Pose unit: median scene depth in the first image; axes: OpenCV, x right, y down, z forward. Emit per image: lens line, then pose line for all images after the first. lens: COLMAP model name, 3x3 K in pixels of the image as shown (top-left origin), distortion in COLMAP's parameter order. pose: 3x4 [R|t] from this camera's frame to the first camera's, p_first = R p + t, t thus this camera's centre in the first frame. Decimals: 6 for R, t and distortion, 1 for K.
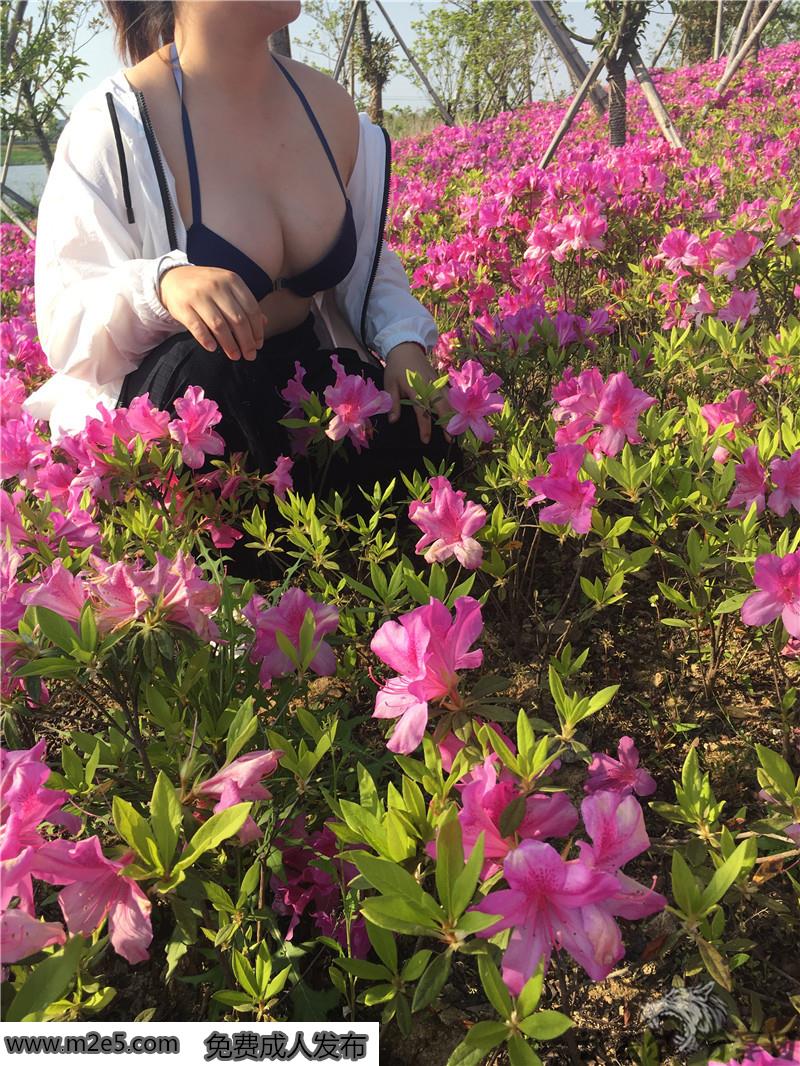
lens RADIAL K [[899.1, 0, 408.8], [0, 899.1, 533.7], [0, 0, 1]] dist [-0.009183, 0.000045]
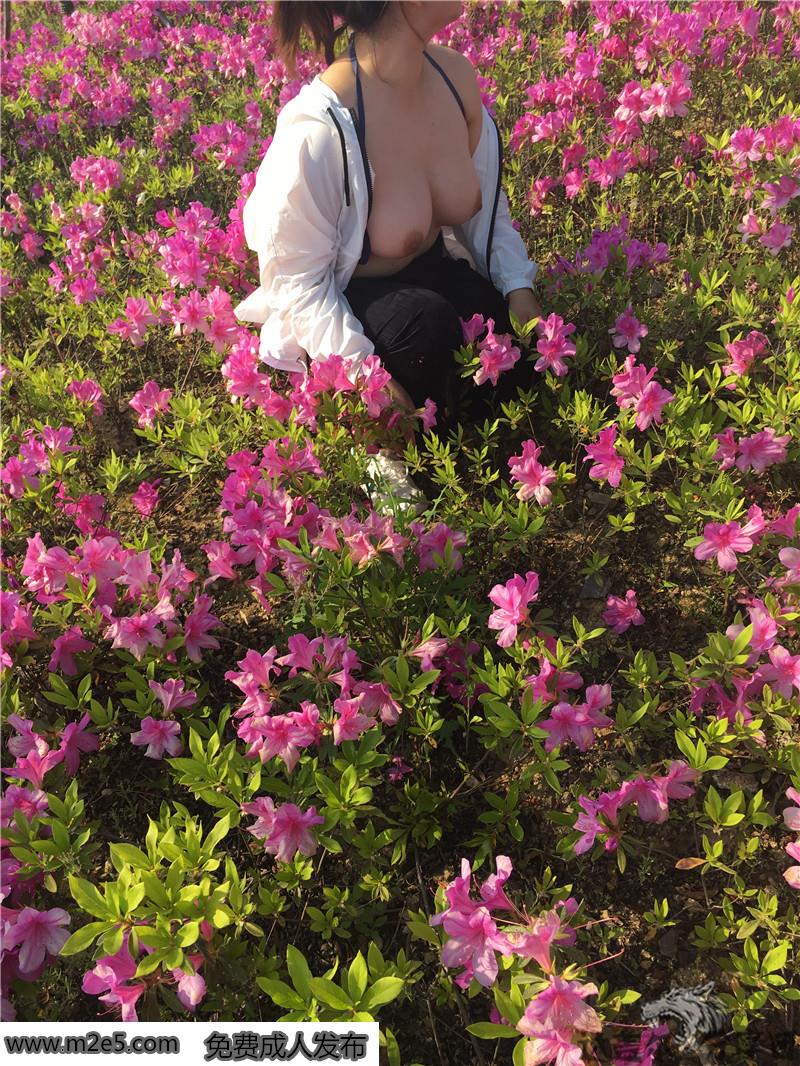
lens RADIAL K [[899.1, 0, 395.0], [0, 899.1, 530.7], [0, 0, 1]] dist [-0.009183, 0.000045]
pose [[0.995010, 0.042205, -0.090407, -0.052229], [-0.008831, 0.939824, 0.341546, -0.474493], [0.099381, -0.339043, 0.935507, -0.607318]]
